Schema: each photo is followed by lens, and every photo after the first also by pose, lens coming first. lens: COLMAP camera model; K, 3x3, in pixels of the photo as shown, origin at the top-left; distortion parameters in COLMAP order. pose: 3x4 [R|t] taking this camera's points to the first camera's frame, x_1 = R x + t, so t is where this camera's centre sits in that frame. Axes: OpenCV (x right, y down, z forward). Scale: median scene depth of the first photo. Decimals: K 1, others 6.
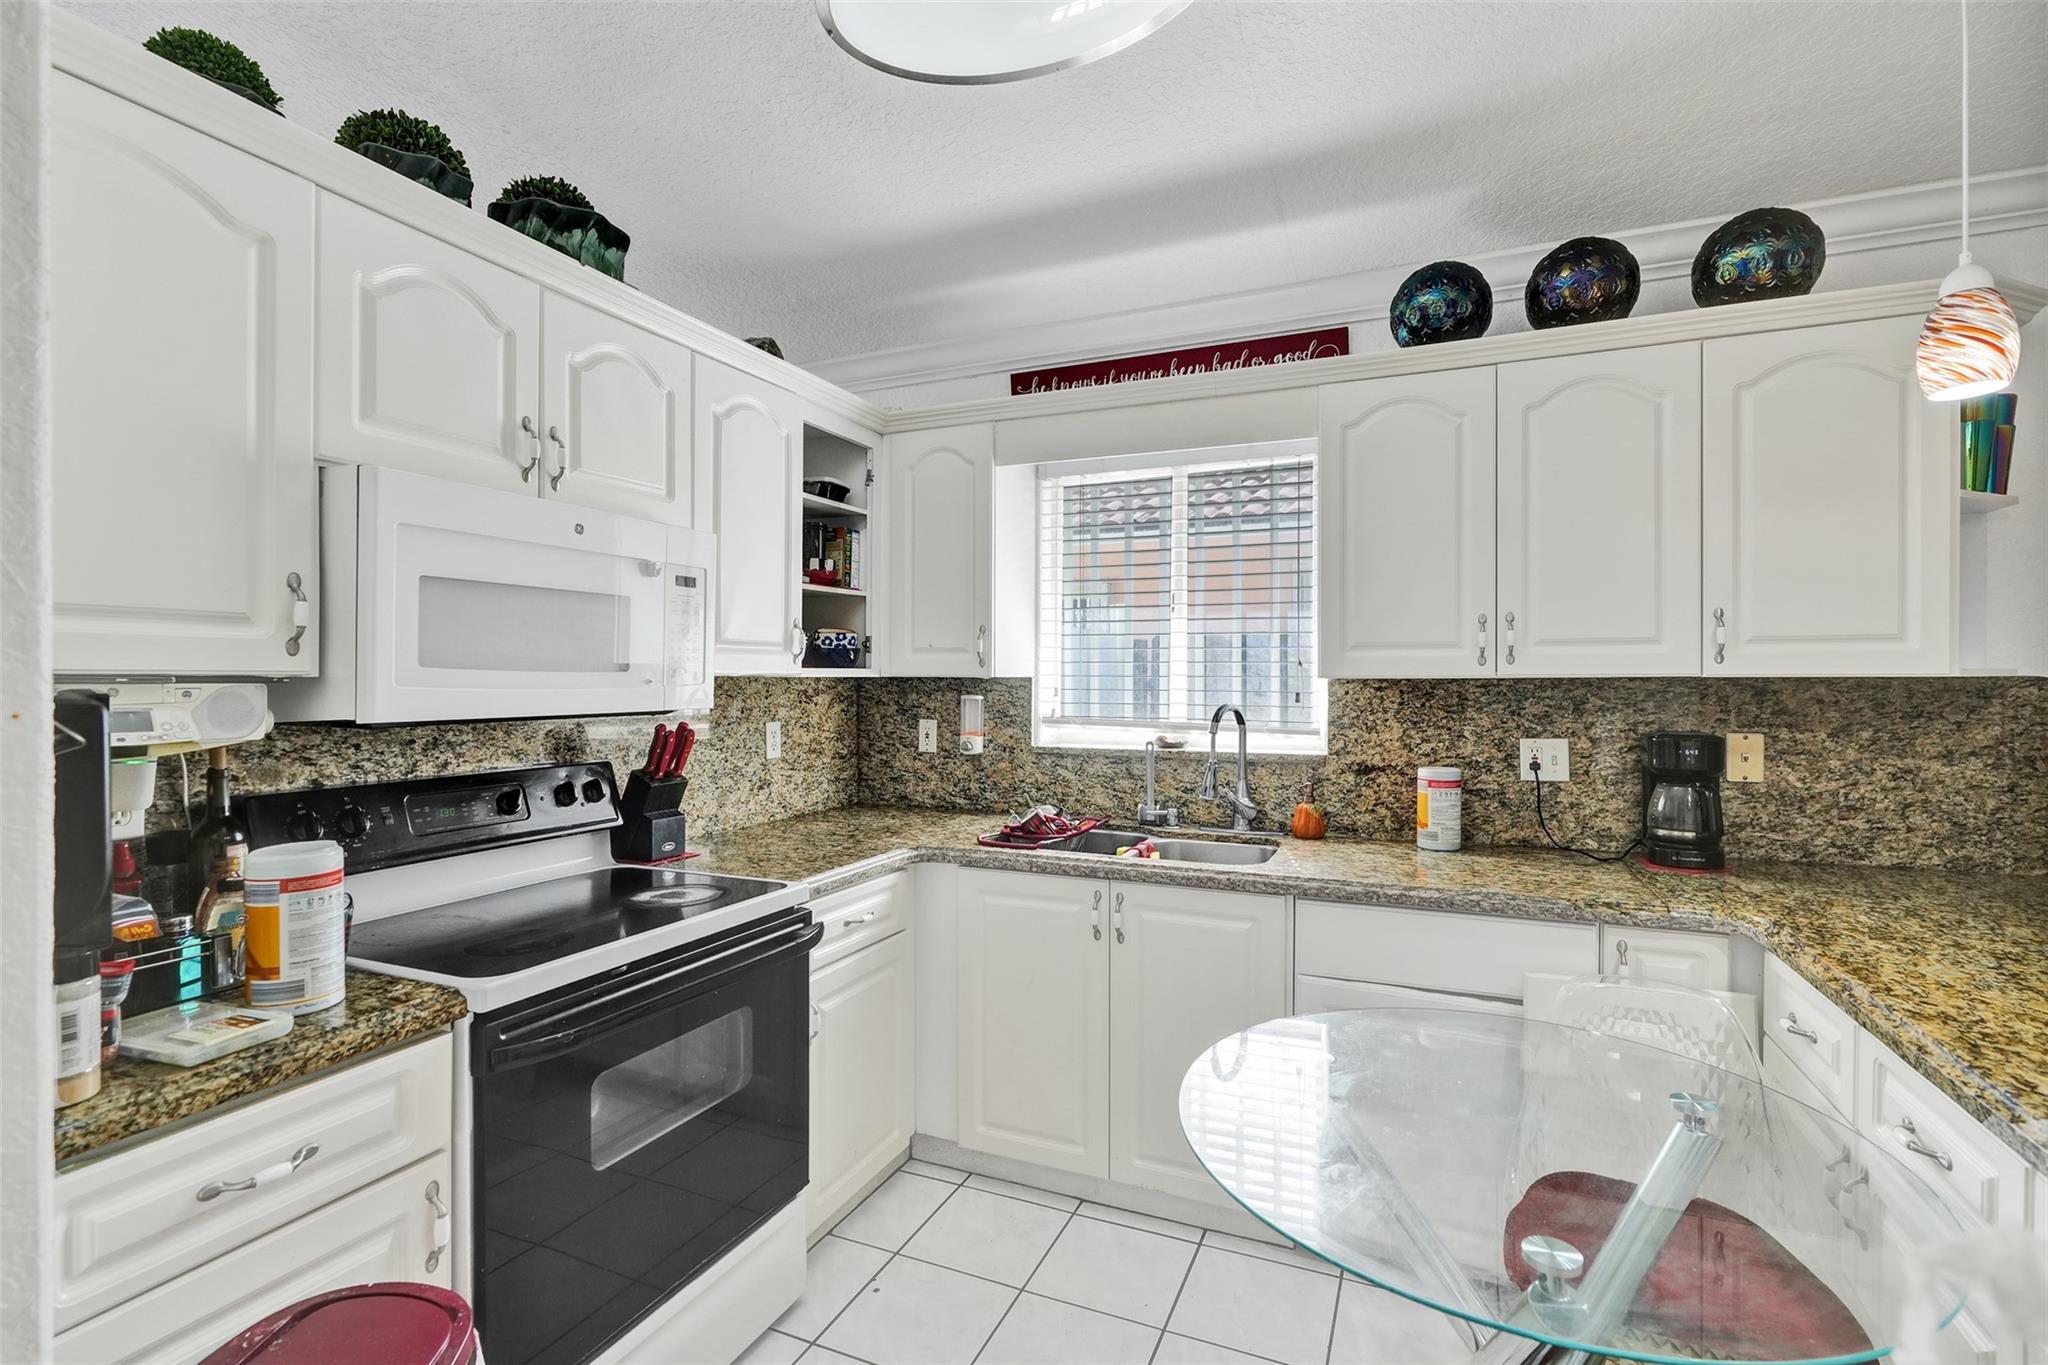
lens RADIAL K [[955.1, 0, 1010.7], [0, 955.1, 679.9], [0, 0, 1]] dist [-0.003627, -0.000545]
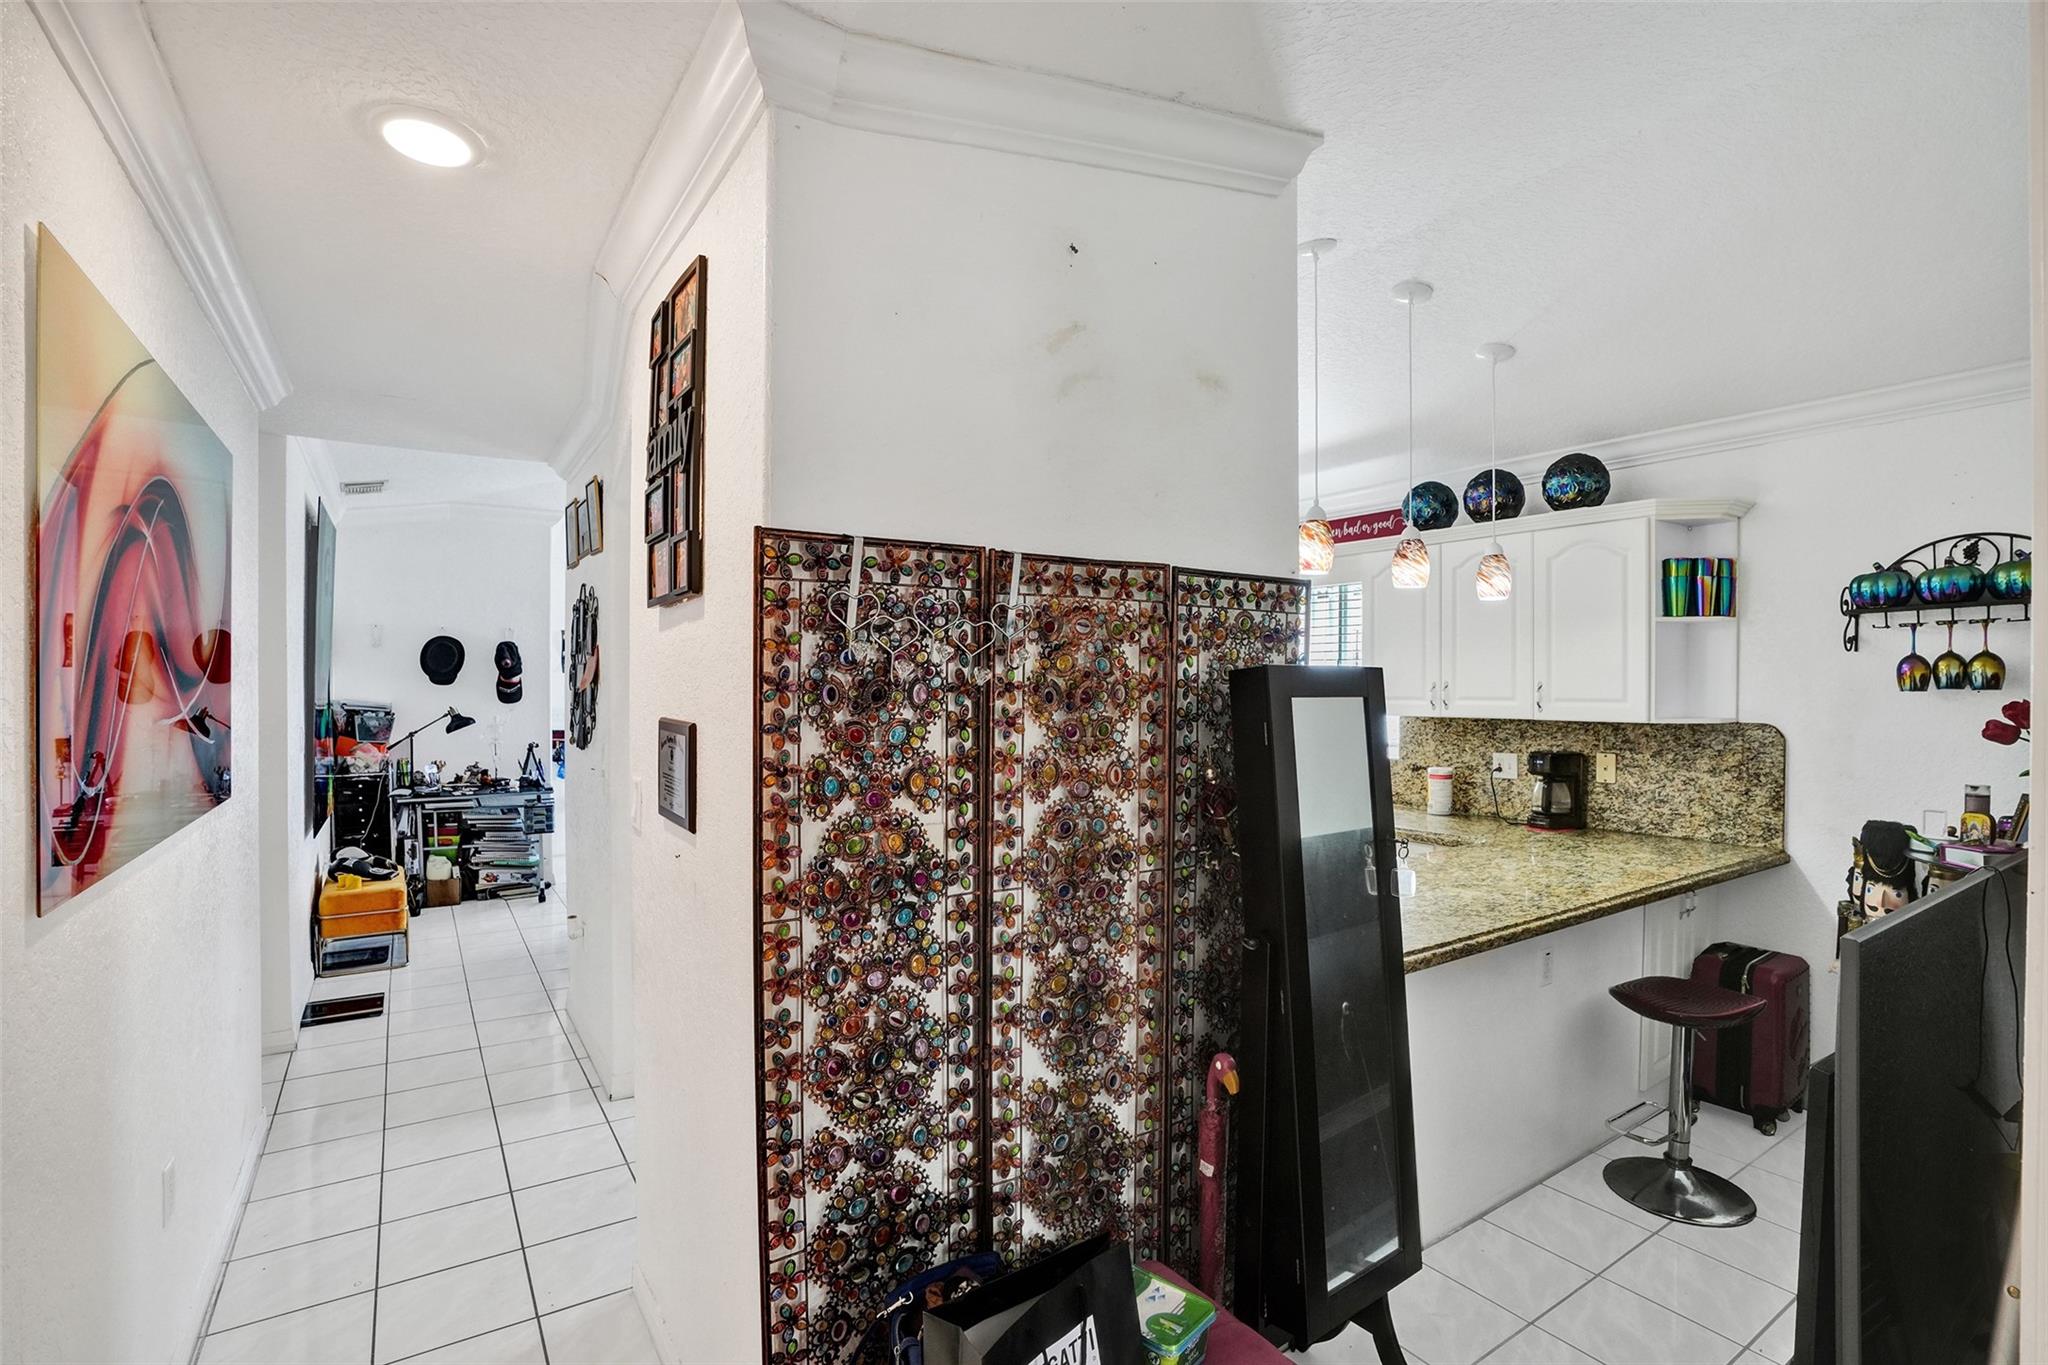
lens RADIAL K [[955.1, 0, 1036.7], [0, 955.1, 681.1], [0, 0, 1]] dist [-0.003627, -0.000545]
pose [[0.847452, -0.000083, -0.530872, 0.759794], [-0.003370, 0.999979, -0.005536, -0.054627], [0.530861, 0.006480, 0.847434, -0.884823]]
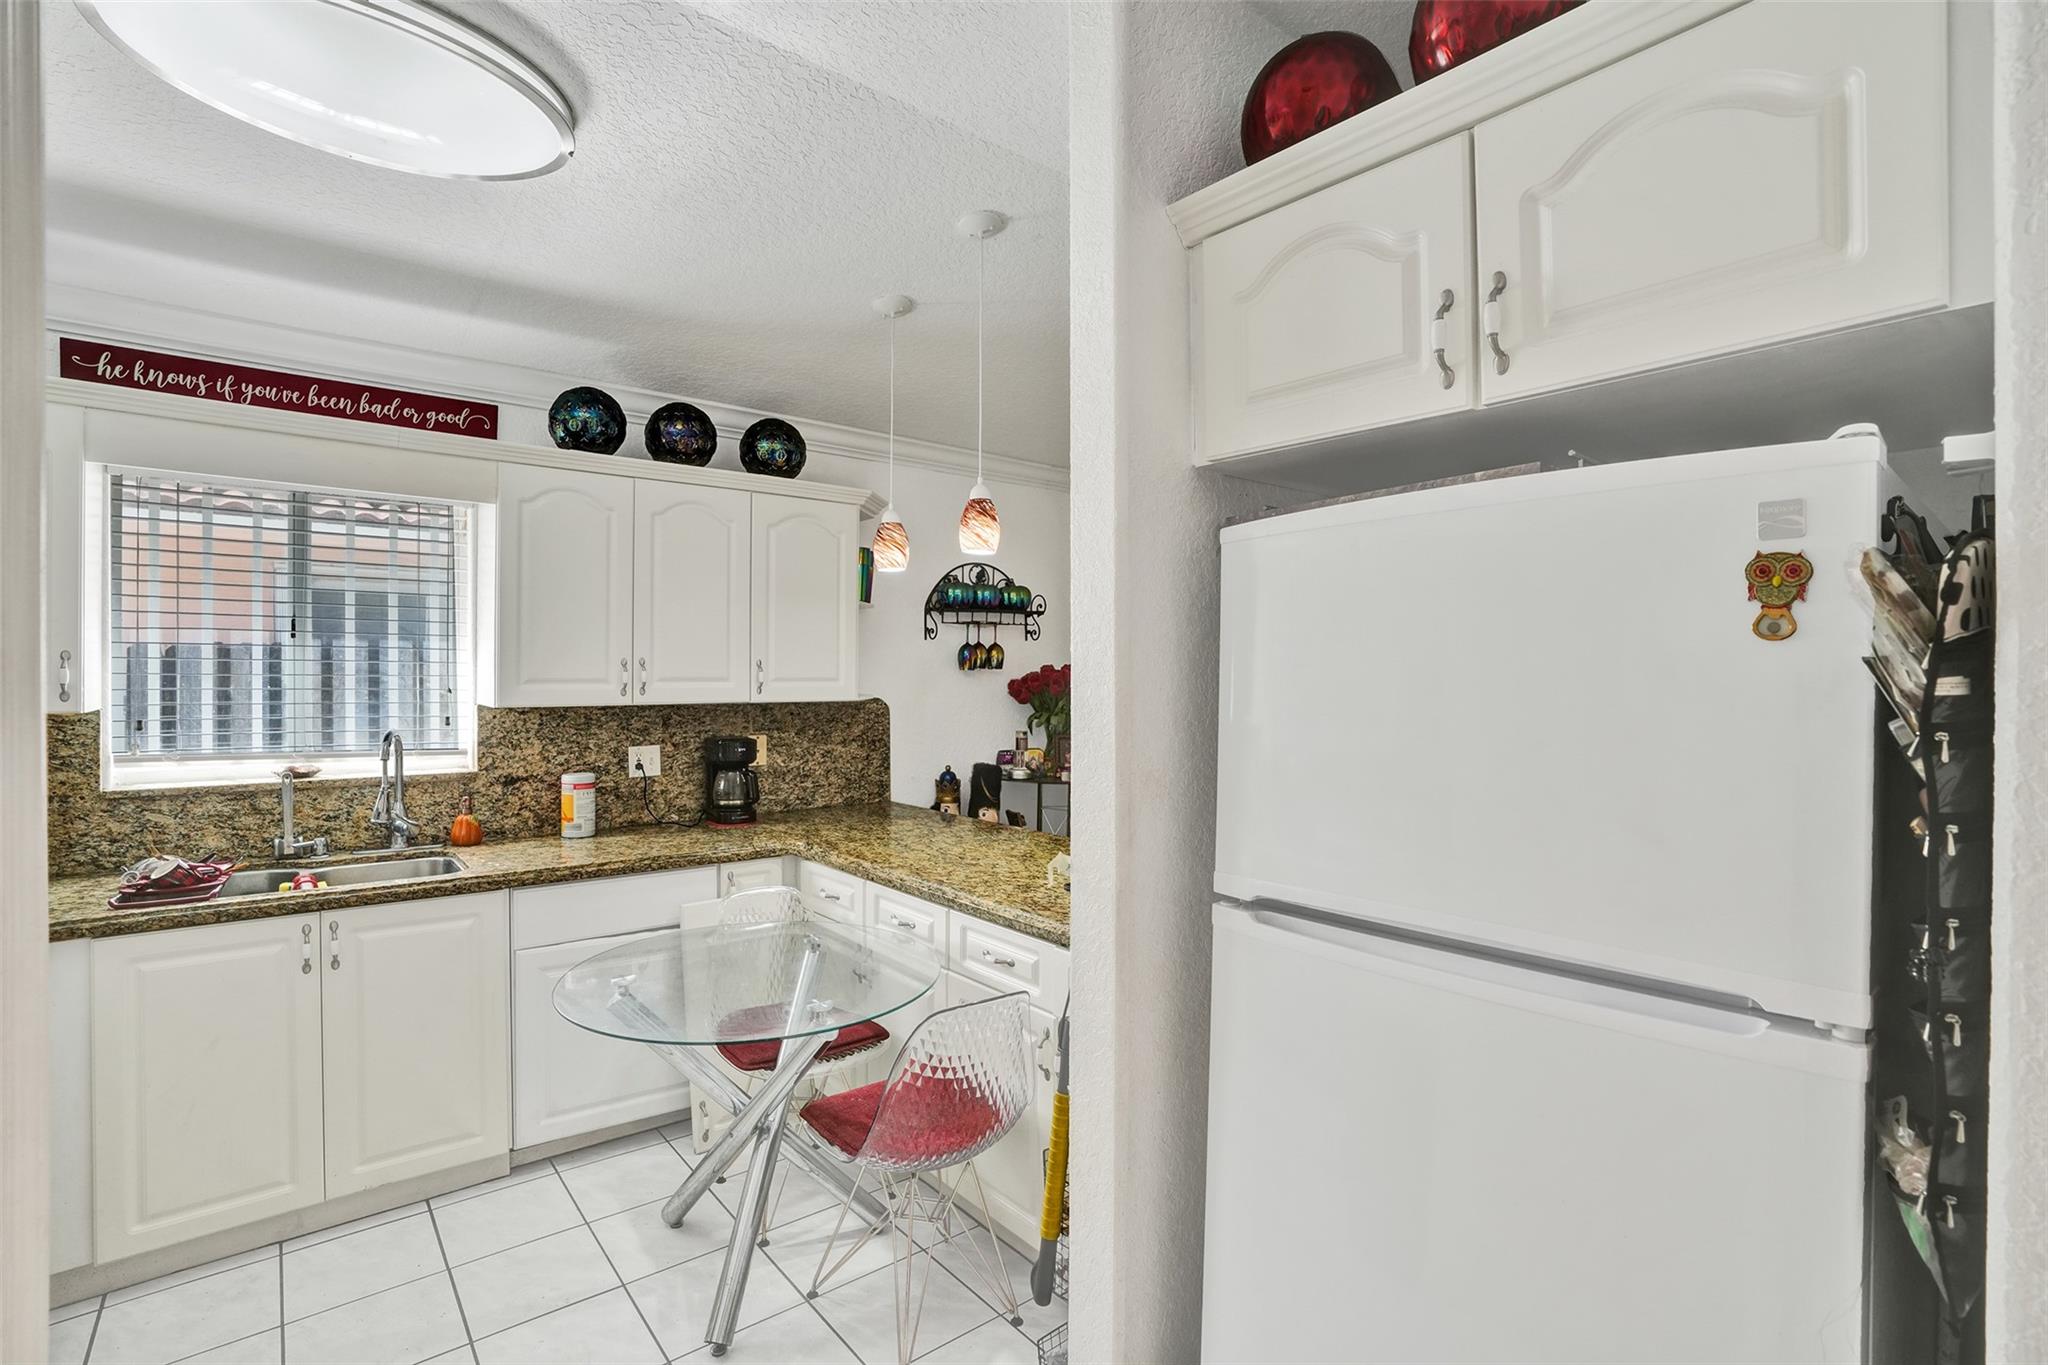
lens RADIAL K [[955.1, 0, 1010.2], [0, 955.1, 678.6], [0, 0, 1]] dist [-0.003627, -0.000545]
pose [[0.470839, -0.001417, 0.882218, -0.420333], [-0.001874, 0.999995, 0.002606, -0.041590], [-0.882217, -0.002880, 0.470834, -0.125626]]
